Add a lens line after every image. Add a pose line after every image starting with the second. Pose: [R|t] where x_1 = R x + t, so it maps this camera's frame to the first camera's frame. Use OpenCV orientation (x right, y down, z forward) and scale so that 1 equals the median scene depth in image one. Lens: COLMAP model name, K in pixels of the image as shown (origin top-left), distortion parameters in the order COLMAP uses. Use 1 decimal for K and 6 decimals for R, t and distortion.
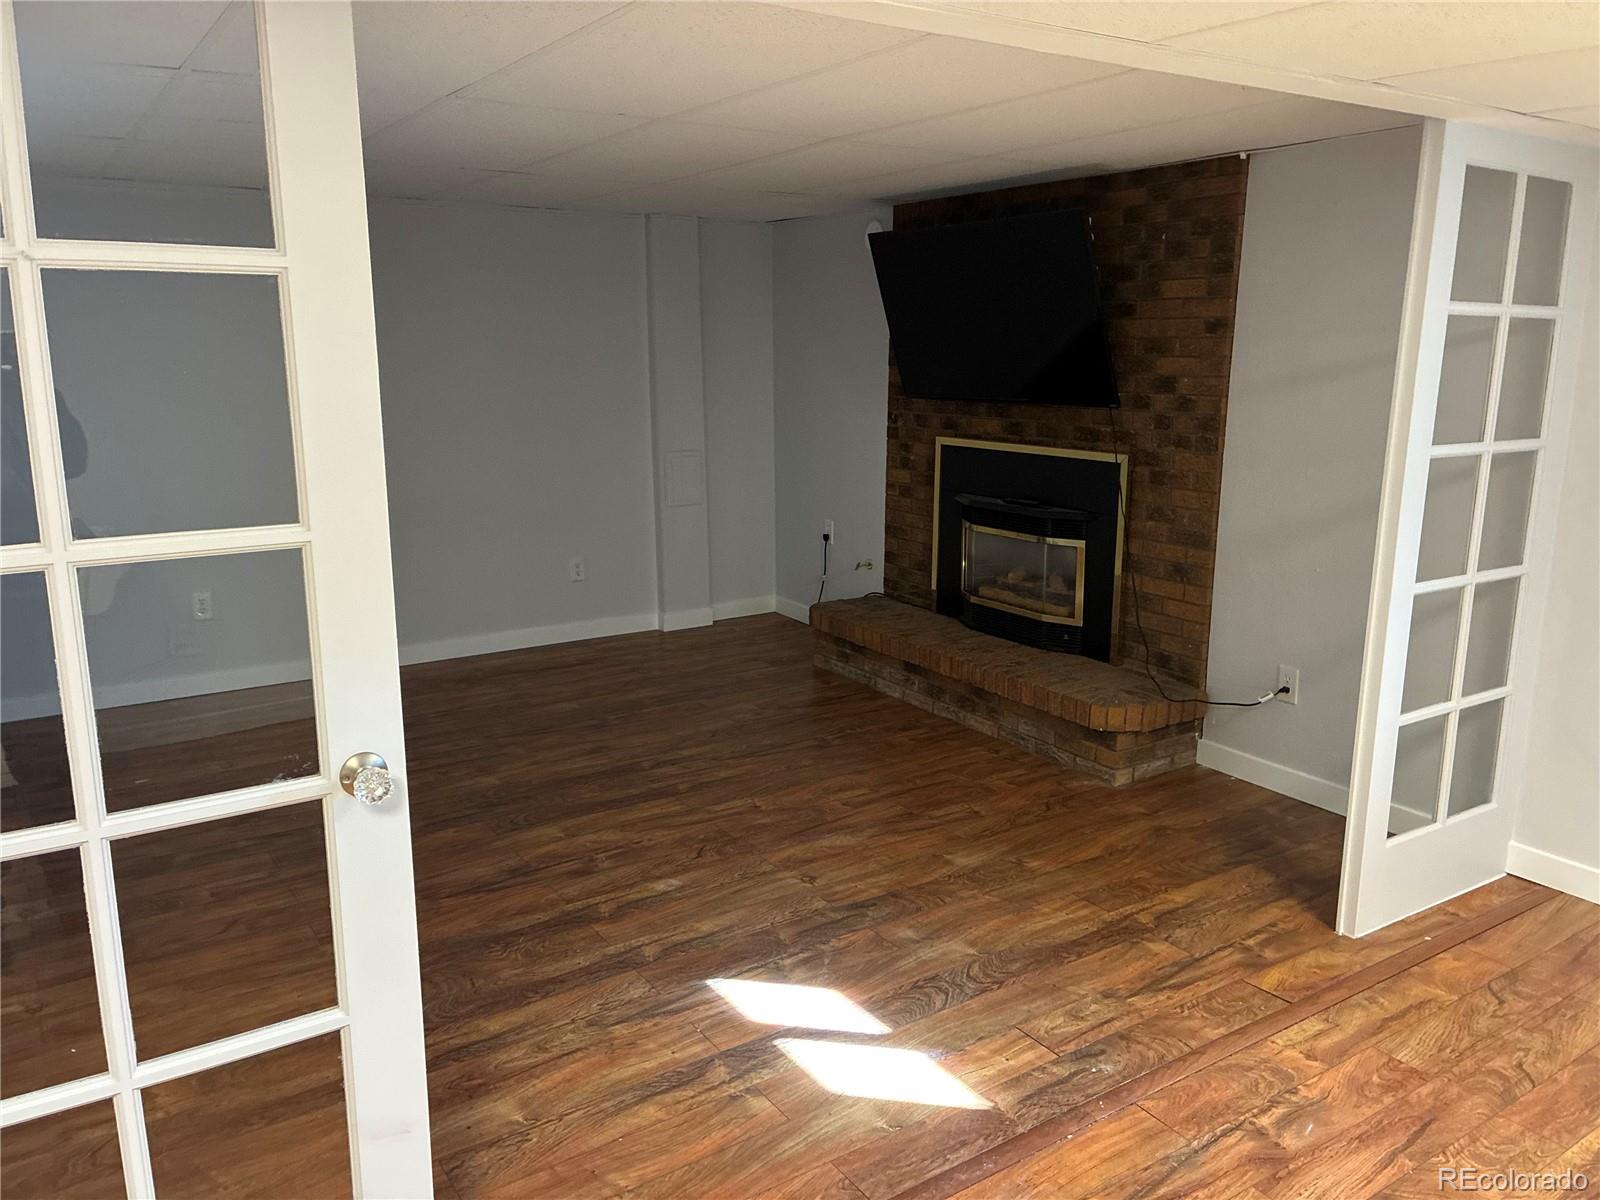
lens RADIAL K [[1213.7, 0, 809.3], [0, 1213.7, 600.9], [0, 0, 1]] dist [0.045115, -0.054298]
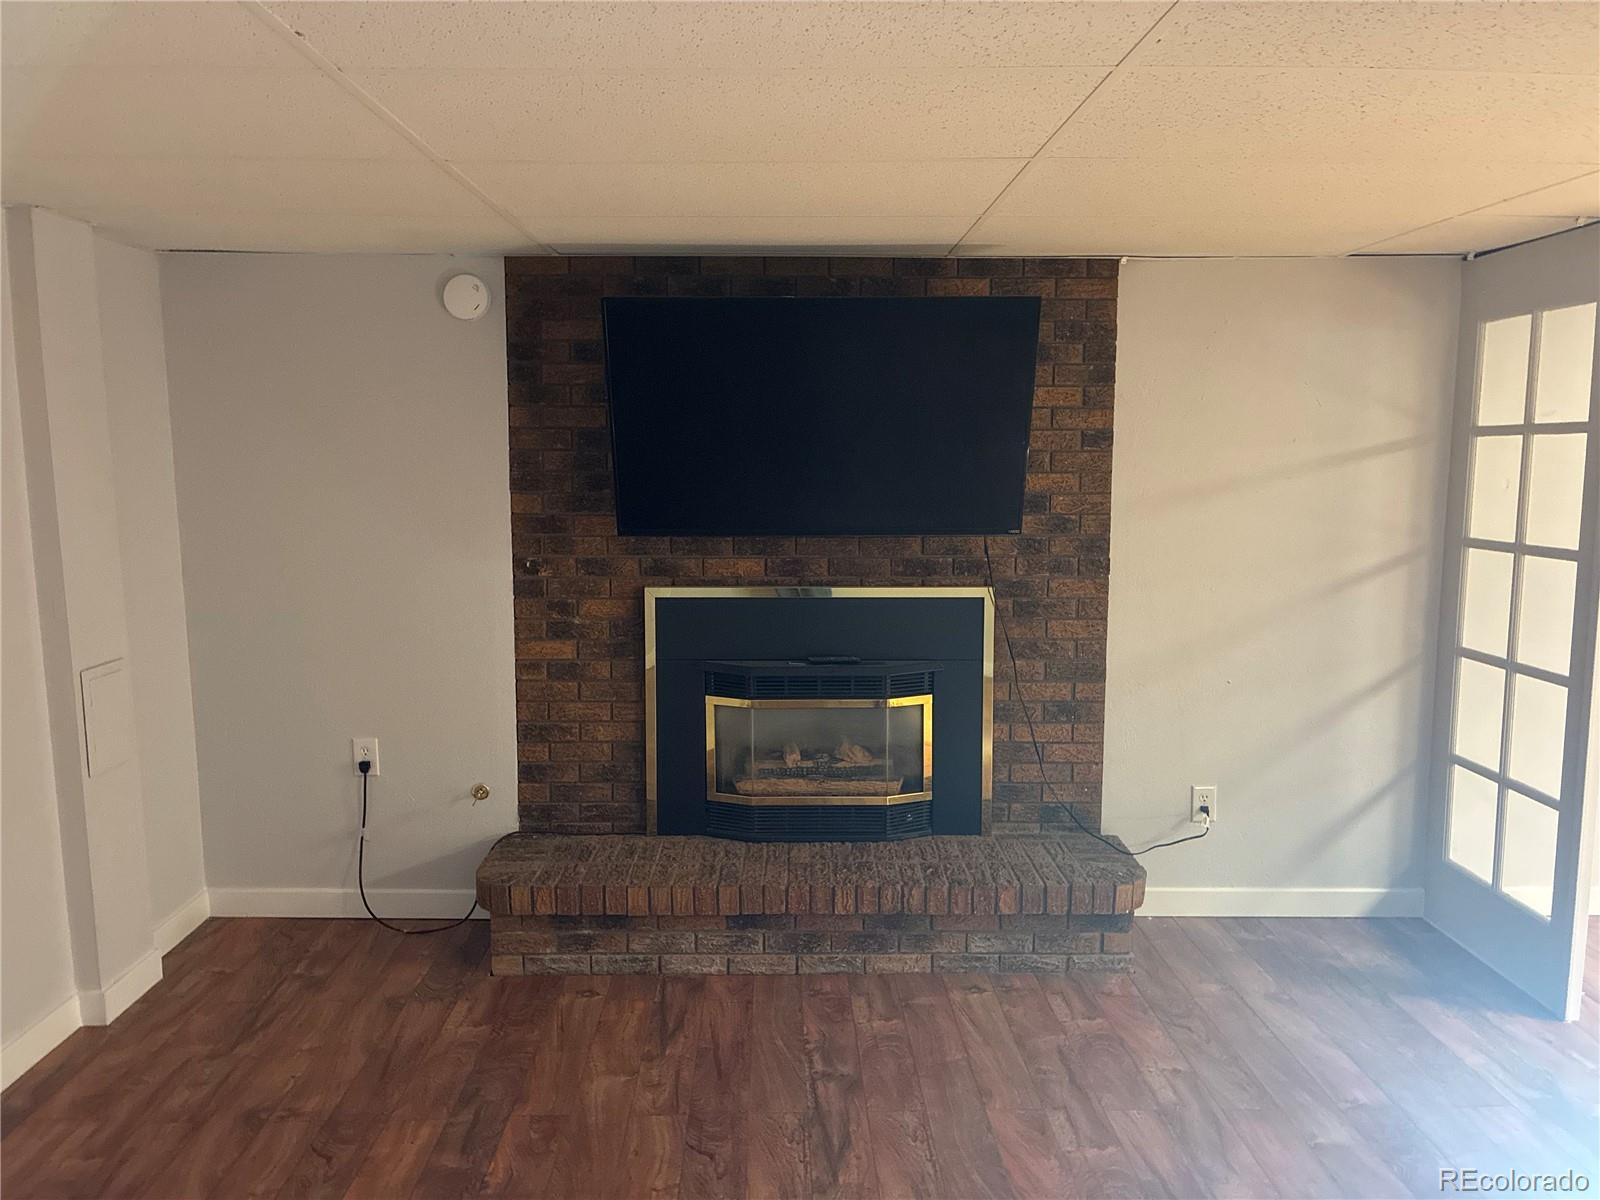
lens RADIAL K [[1213.7, 0, 809.3], [0, 1213.7, 600.9], [0, 0, 1]] dist [0.045115, -0.054298]
pose [[0.528716, -0.109768, 0.841671, -0.501747], [0.174341, 0.984504, 0.018880, -0.143001], [-0.830701, 0.136756, 0.539660, 0.626041]]
